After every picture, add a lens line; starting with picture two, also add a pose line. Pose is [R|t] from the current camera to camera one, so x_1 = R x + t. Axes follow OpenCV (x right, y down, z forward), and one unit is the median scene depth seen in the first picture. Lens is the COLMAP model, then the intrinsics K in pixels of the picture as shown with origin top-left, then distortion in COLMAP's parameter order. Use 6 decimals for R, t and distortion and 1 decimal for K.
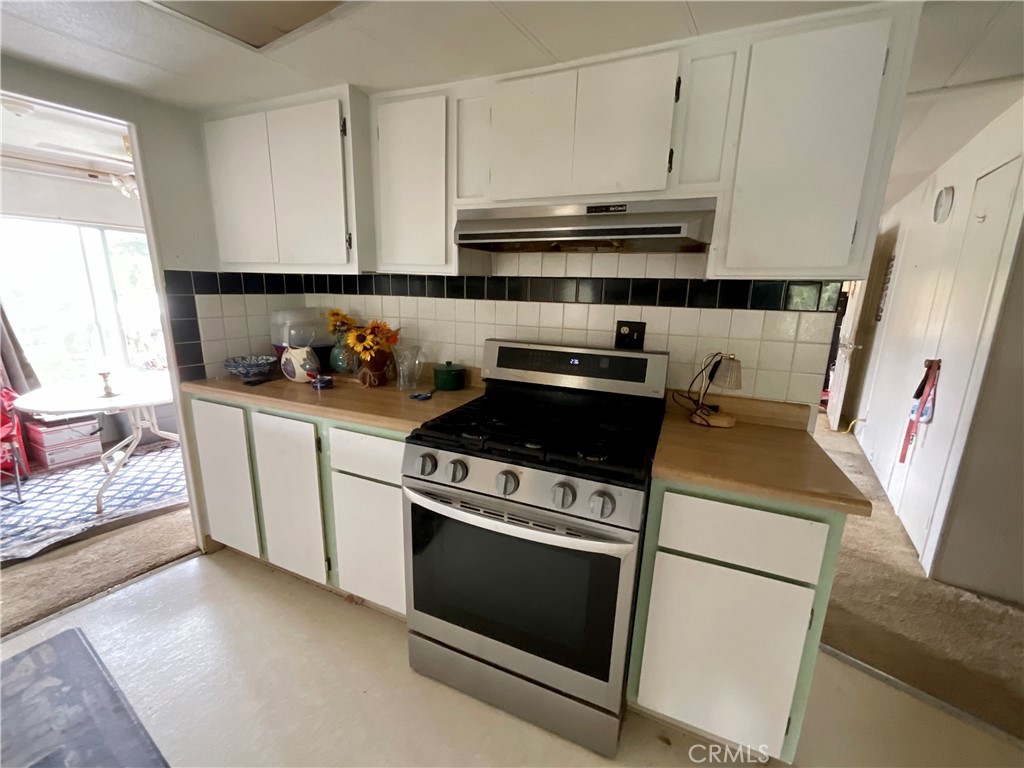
lens RADIAL K [[417.5, 0, 510.1], [0, 417.5, 382.0], [0, 0, 1]] dist [-0.000464, 0.000653]
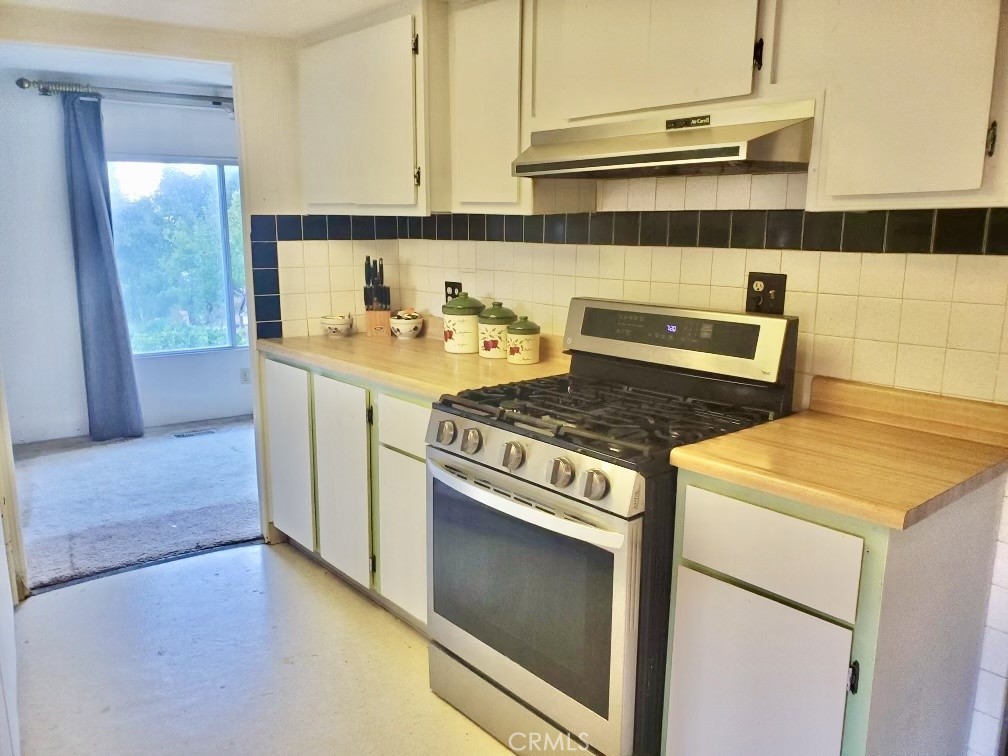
lens RADIAL K [[791.0, 0, 505.0], [0, 791.0, 377.0], [0, 0, 1]] dist [0.050523, -0.011539]
pose [[0.901539, 0.062310, -0.428187, 0.484840], [-0.077449, 0.996834, -0.018007, 0.081595], [0.425709, 0.049397, 0.903511, -0.354601]]
